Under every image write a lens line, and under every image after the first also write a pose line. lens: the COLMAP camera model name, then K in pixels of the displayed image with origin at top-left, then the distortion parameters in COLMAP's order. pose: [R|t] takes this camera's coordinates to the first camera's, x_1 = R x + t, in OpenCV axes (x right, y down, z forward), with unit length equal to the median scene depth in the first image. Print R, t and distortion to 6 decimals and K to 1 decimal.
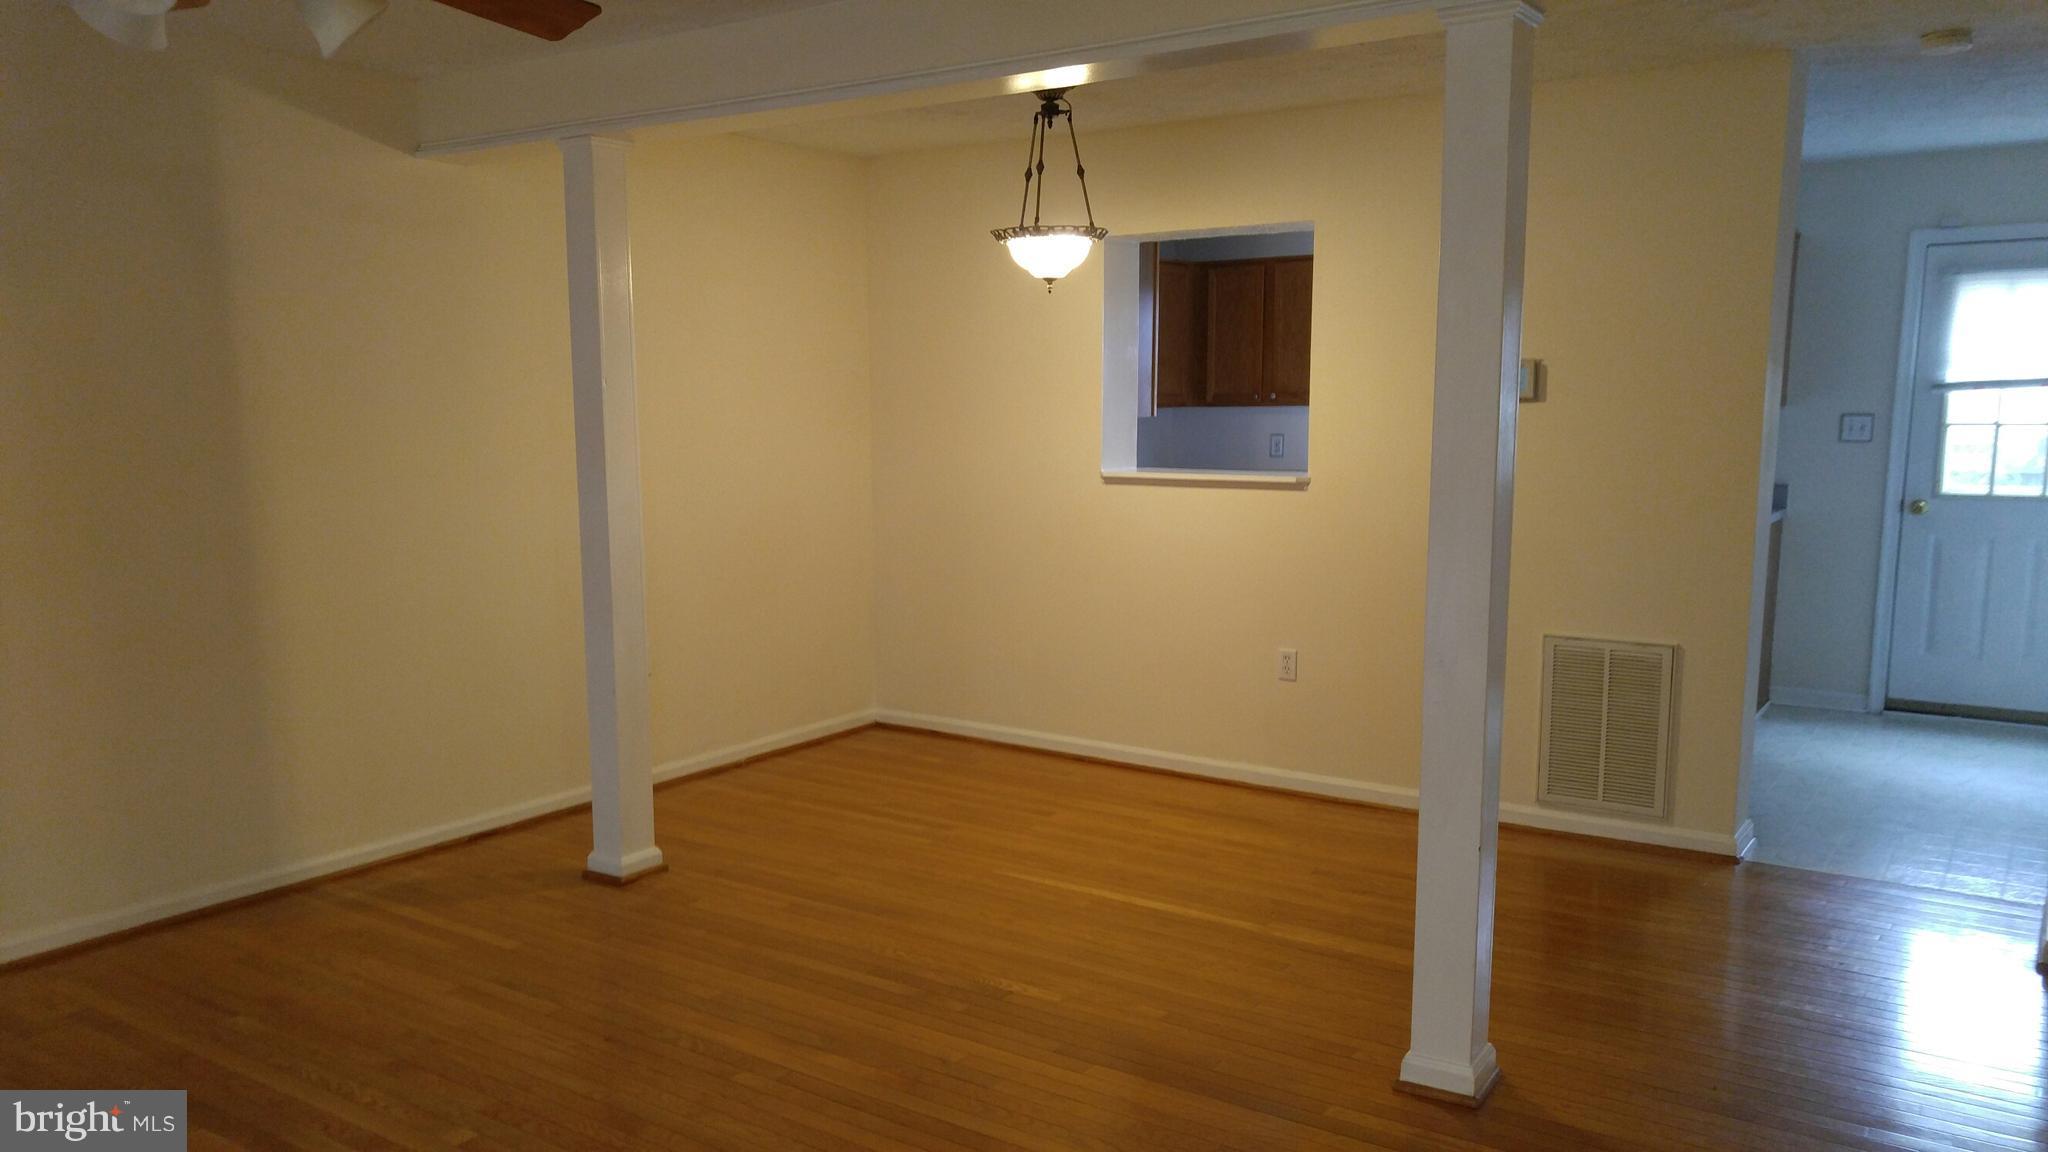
lens RADIAL K [[1556.6, 0, 1021.1], [0, 1556.6, 592.8], [0, 0, 1]] dist [0.051234, -0.047966]
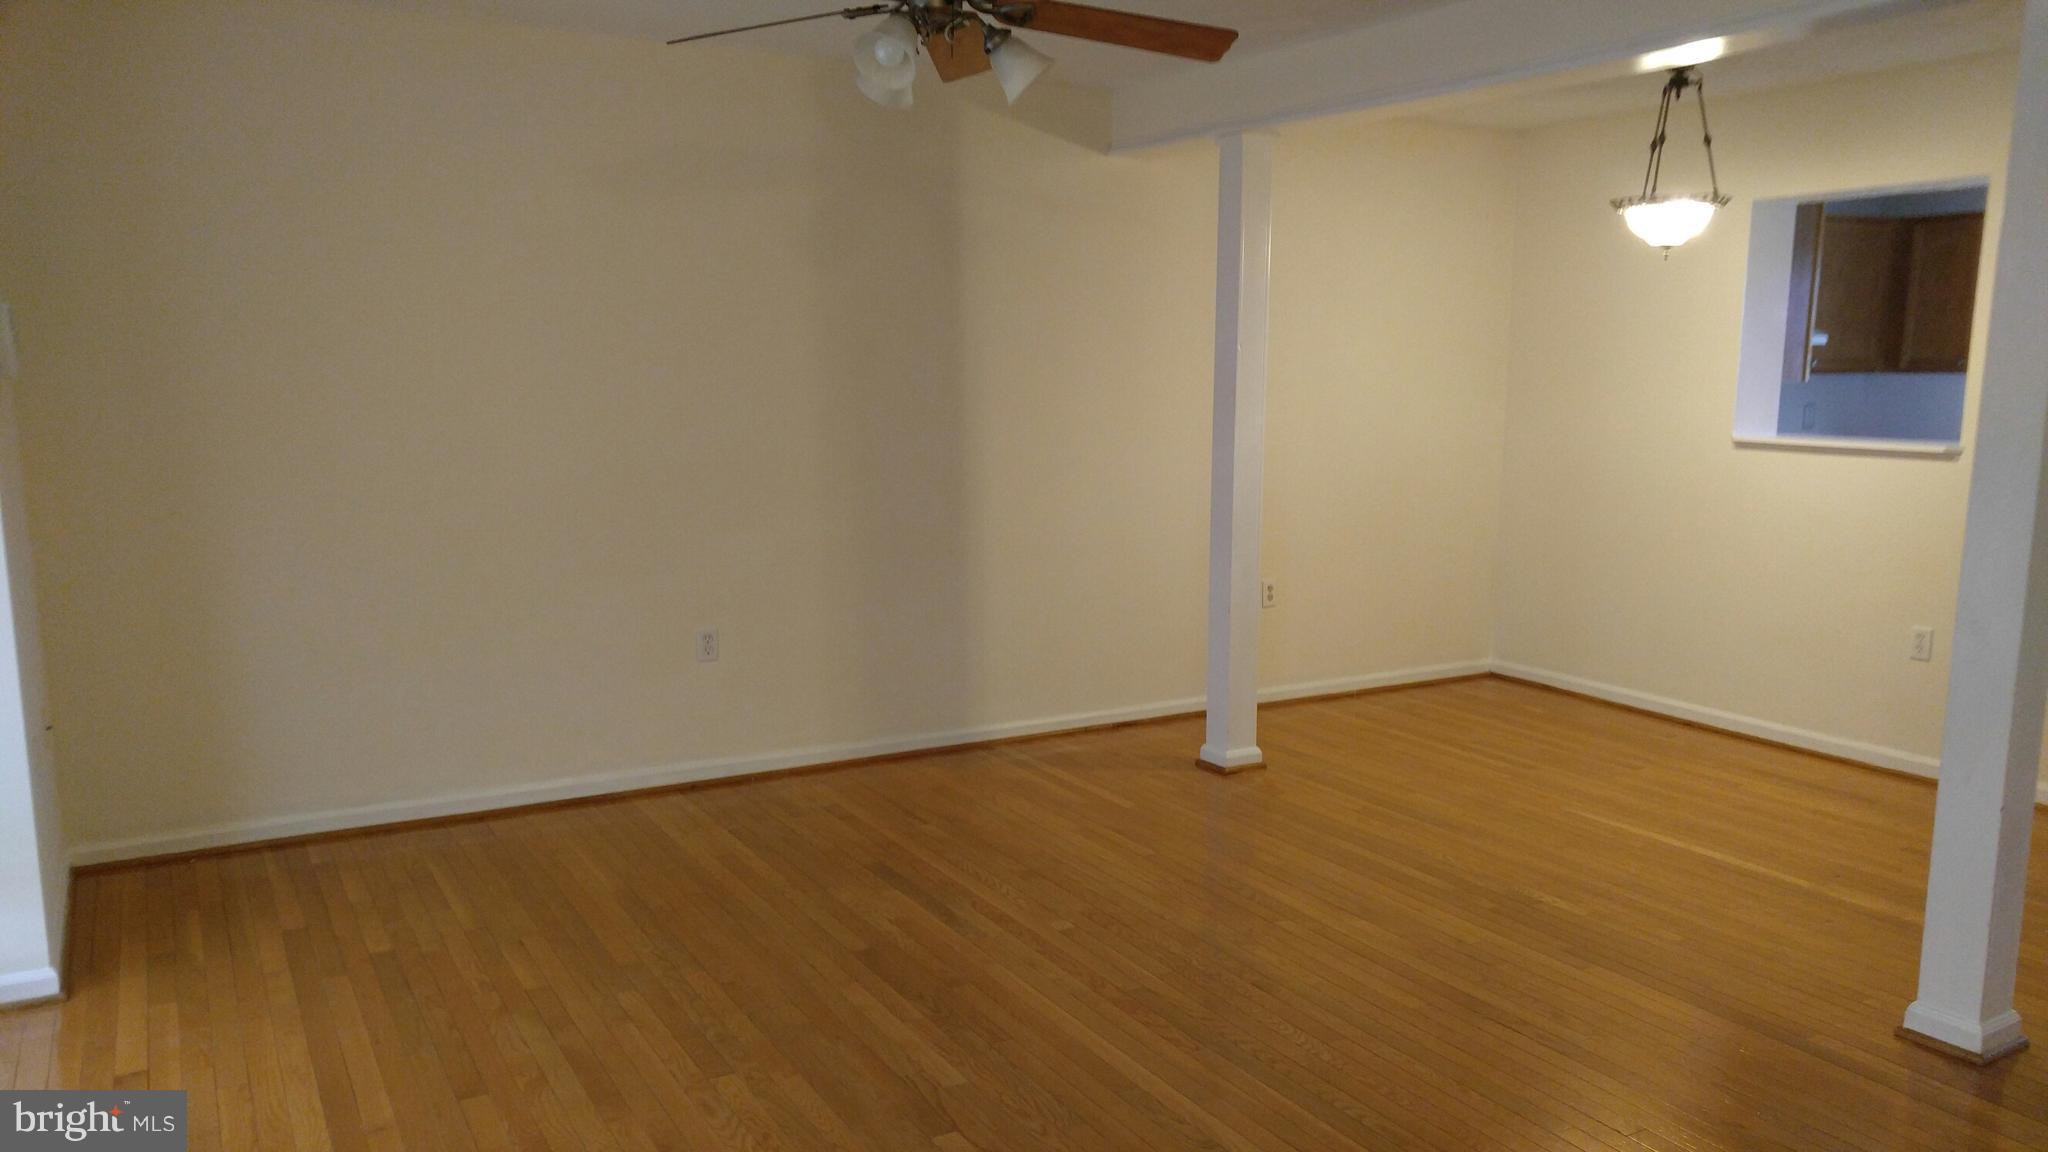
lens RADIAL K [[1556.6, 0, 1039.3], [0, 1556.6, 580.2], [0, 0, 1]] dist [0.051234, -0.047966]
pose [[0.908229, 0.069573, -0.412650, 0.087177], [-0.063218, 0.997577, 0.029051, 0.015576], [0.413671, -0.000298, 0.910426, -0.117149]]
